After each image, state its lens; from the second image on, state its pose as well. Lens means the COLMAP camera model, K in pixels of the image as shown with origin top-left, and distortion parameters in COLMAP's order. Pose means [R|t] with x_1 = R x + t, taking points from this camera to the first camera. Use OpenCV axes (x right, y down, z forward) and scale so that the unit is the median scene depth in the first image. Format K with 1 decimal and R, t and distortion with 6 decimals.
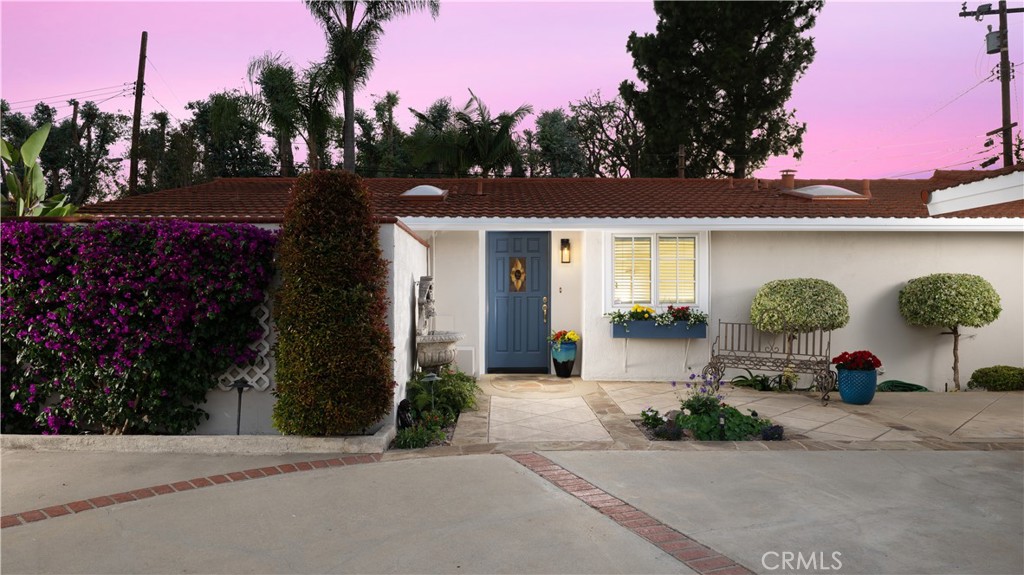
lens RADIAL K [[655.3, 0, 512.4], [0, 655.3, 295.6], [0, 0, 1]] dist [0.001310, 0.002997]
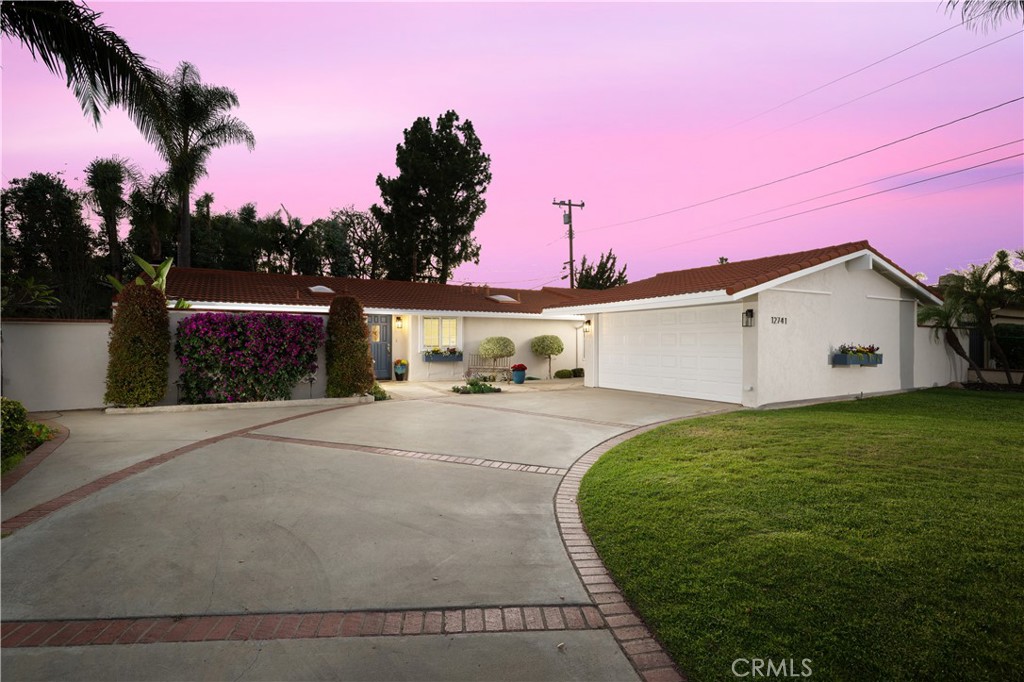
lens RADIAL K [[526.5, 0, 512.0], [0, 526.5, 341.0], [0, 0, 1]] dist [-0.000076, -0.000003]
pose [[0.868854, 0.002109, 0.495064, -0.227753], [-0.002466, 0.999997, 0.000068, -0.004219], [-0.495062, -0.001280, 0.868857, -0.344698]]
